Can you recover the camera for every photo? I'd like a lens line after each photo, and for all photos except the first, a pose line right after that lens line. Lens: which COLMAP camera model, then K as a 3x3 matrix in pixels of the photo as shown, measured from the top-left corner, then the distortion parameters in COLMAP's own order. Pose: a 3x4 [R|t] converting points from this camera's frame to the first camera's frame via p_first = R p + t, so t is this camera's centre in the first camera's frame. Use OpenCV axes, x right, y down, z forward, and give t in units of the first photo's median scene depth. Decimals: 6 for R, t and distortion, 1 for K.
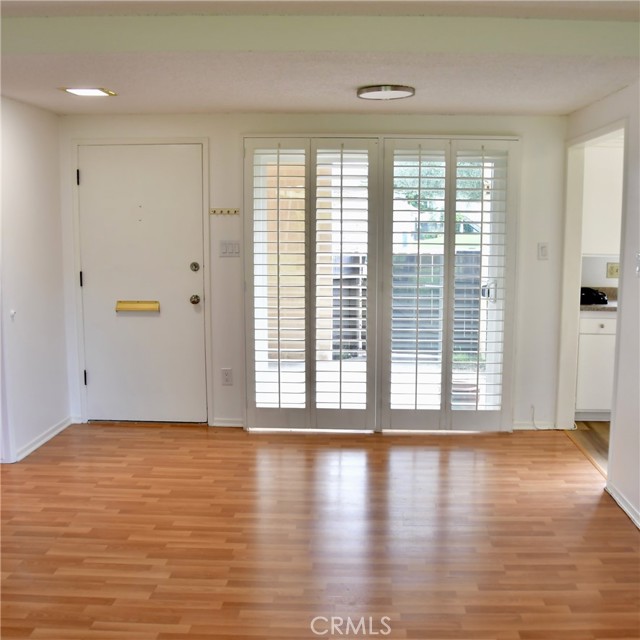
lens RADIAL K [[778.1, 0, 320.0], [0, 778.1, 320.0], [0, 0, 1]] dist [-0.154295, 0.104959]
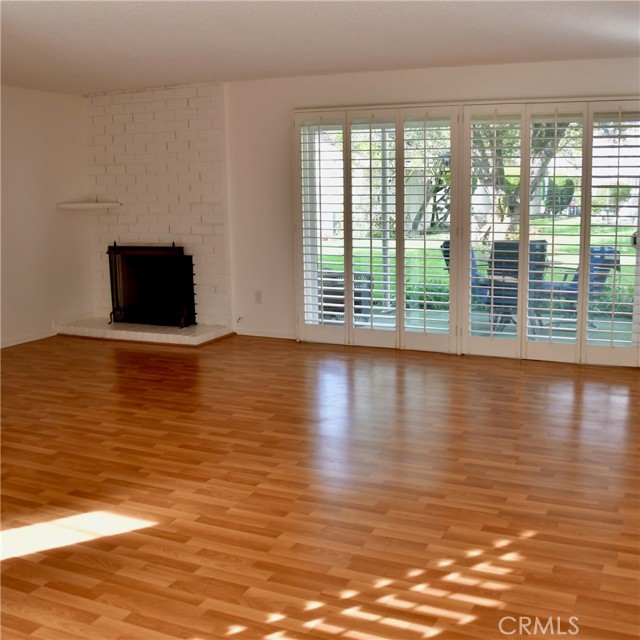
lens RADIAL K [[710.6, 0, 377.2], [0, 710.6, 320.2], [0, 0, 1]] dist [-0.132266, 0.071292]
pose [[-0.942543, -0.060732, 0.328517, -0.298475], [0.044765, 0.951512, 0.304338, -0.146975], [-0.331071, 0.301558, -0.894122, 1.255126]]
